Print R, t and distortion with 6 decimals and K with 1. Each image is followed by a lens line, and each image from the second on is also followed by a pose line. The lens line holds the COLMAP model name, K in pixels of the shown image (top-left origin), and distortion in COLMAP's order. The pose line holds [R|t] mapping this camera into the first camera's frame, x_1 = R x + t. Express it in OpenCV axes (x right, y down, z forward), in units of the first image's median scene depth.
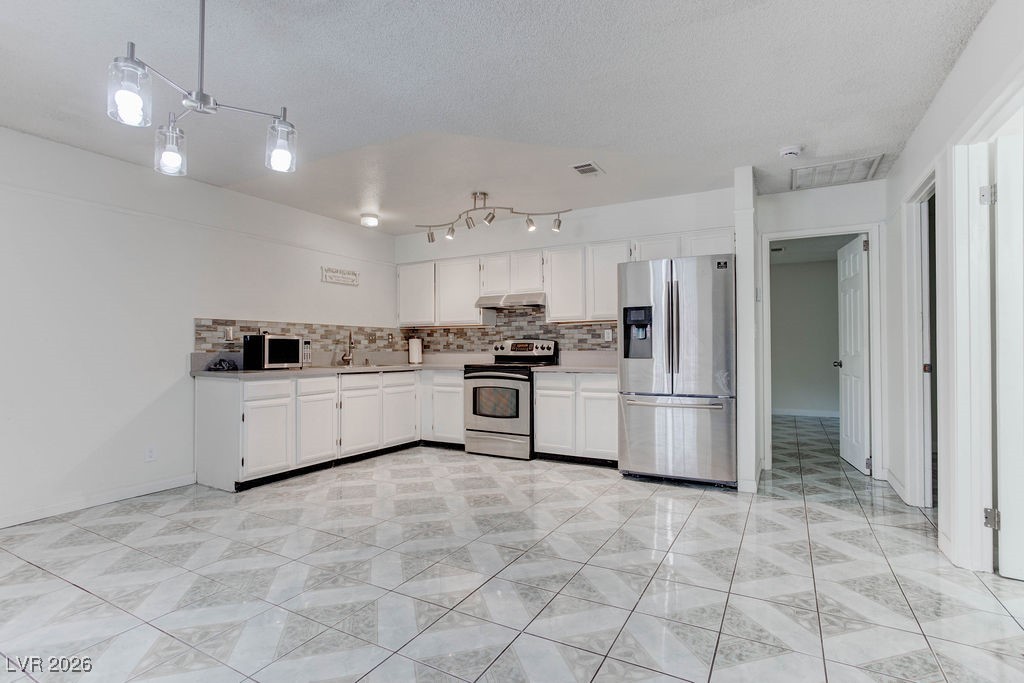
lens RADIAL K [[498.5, 0, 514.6], [0, 498.5, 341.4], [0, 0, 1]] dist [-0.042337, 0.026812]
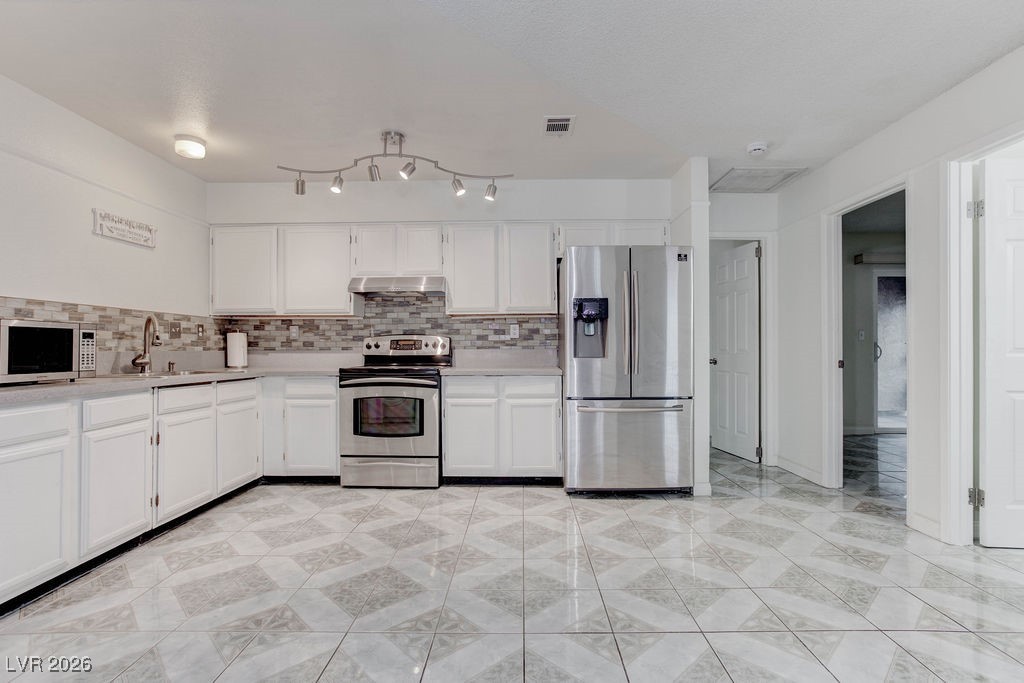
lens RADIAL K [[498.5, 0, 516.4], [0, 498.5, 343.5], [0, 0, 1]] dist [-0.042337, 0.026812]
pose [[0.877720, 0.004365, 0.479153, -0.237860], [-0.007164, 0.999966, 0.004014, 0.005775], [-0.479119, -0.006956, 0.877722, 0.249612]]
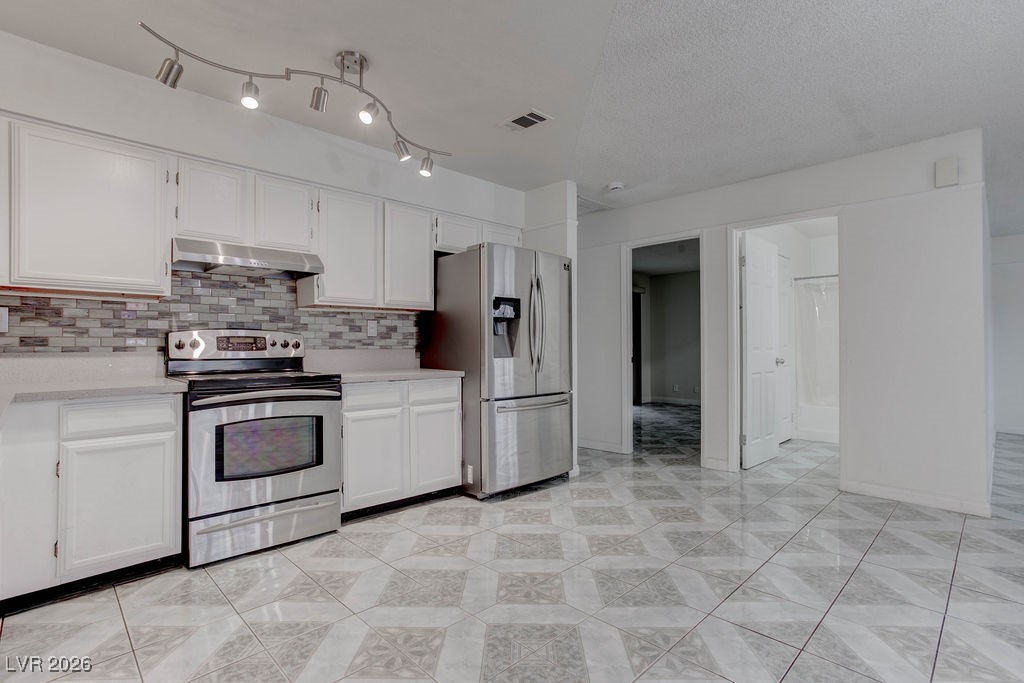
lens RADIAL K [[498.5, 0, 516.8], [0, 498.5, 339.6], [0, 0, 1]] dist [-0.042337, 0.026812]
pose [[0.275106, 0.017580, 0.961253, -0.487459], [-0.012088, 0.999817, -0.014826, 0.013243], [-0.961338, -0.007540, 0.275269, 0.625149]]
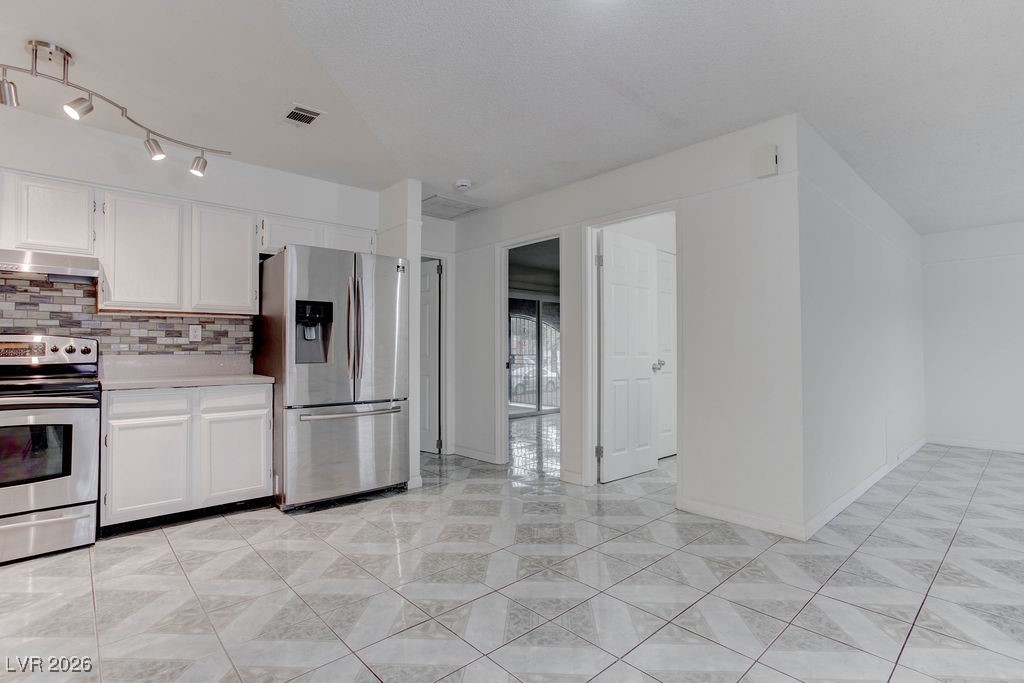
lens RADIAL K [[498.5, 0, 516.7], [0, 498.5, 337.7], [0, 0, 1]] dist [-0.042337, 0.026812]
pose [[0.313186, 0.027653, 0.949289, -0.362878], [-0.011527, 0.999613, -0.025316, 0.007138], [-0.949622, -0.003014, 0.313384, 0.352754]]
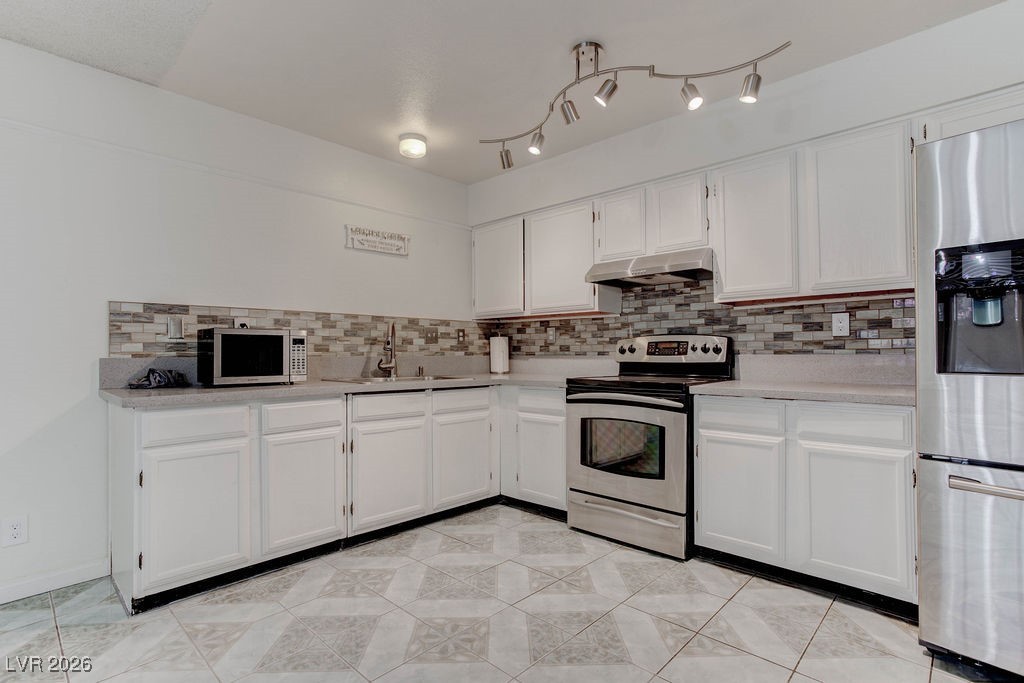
lens RADIAL K [[498.5, 0, 519.8], [0, 498.5, 350.7], [0, 0, 1]] dist [-0.042337, 0.026812]
pose [[0.971648, -0.001688, -0.236424, -0.016402], [0.004548, 0.999923, 0.011552, 0.007736], [0.236386, -0.012300, 0.971581, 0.447261]]
